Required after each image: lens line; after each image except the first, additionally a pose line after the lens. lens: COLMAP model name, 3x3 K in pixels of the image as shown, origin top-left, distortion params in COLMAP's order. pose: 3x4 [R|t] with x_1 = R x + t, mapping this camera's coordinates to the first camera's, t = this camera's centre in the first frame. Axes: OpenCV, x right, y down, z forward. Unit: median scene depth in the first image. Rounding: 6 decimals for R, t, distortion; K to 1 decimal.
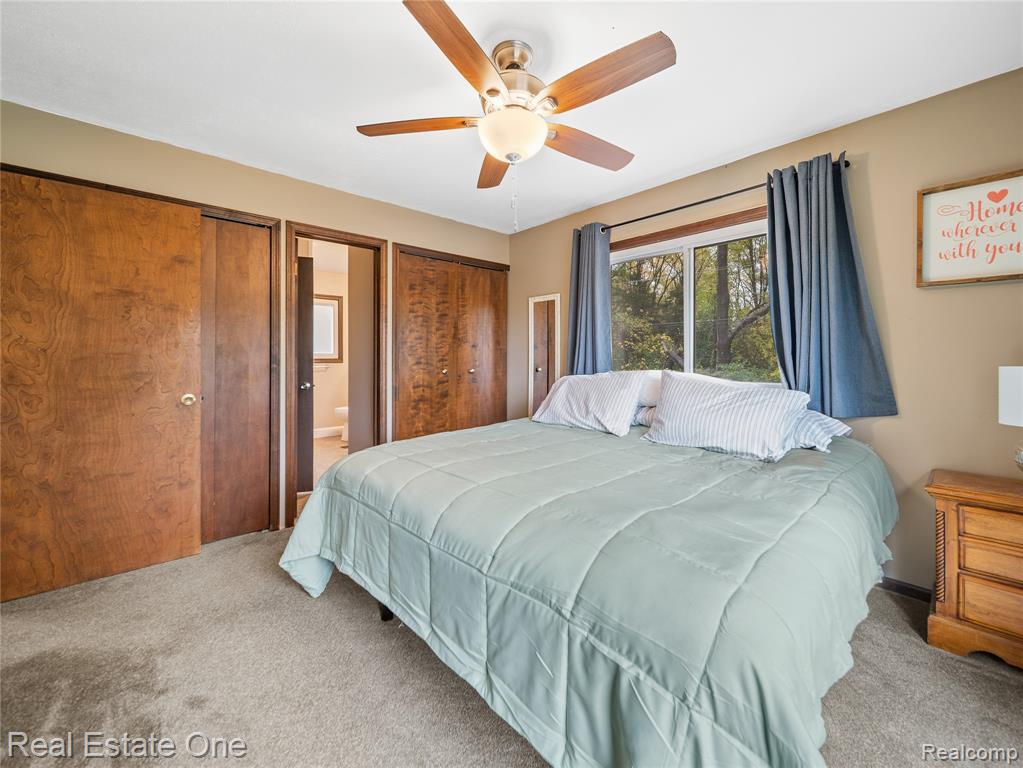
lens RADIAL K [[398.2, 0, 518.7], [0, 398.2, 376.3], [0, 0, 1]] dist [0.000744, -0.000189]
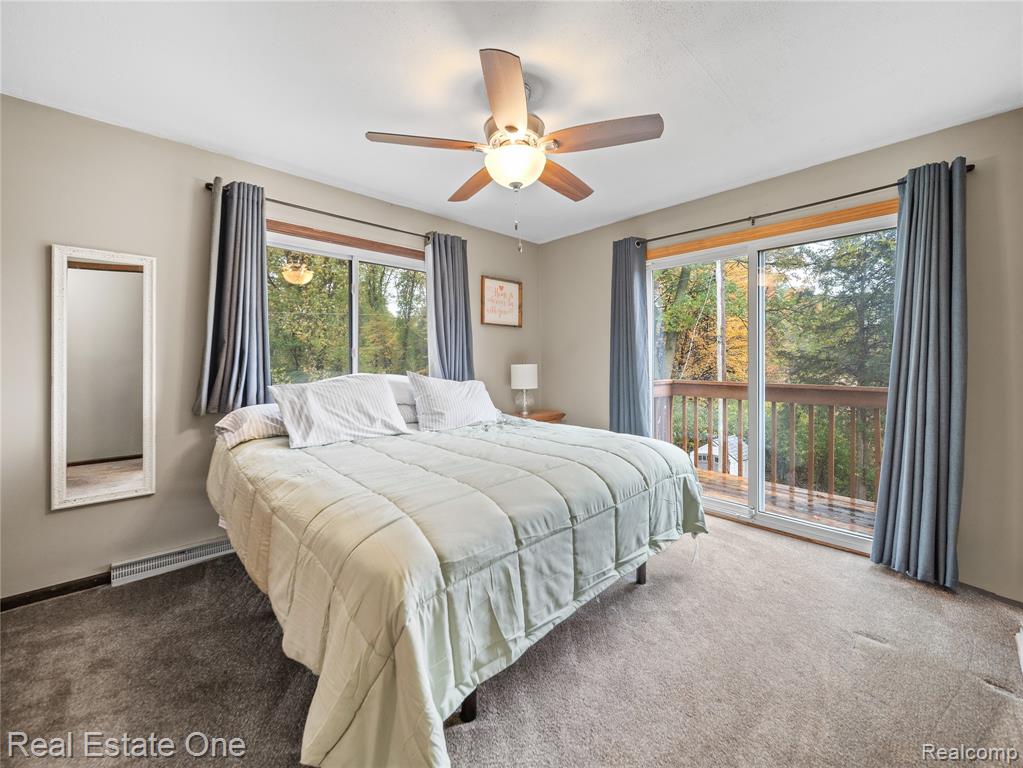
lens RADIAL K [[398.2, 0, 518.7], [0, 398.2, 376.3], [0, 0, 1]] dist [0.000744, -0.000189]
pose [[0.028294, -0.044848, 0.998593, -0.954203], [0.039498, 0.998263, 0.043714, -0.048842], [-0.998819, 0.038206, 0.030017, 0.787046]]
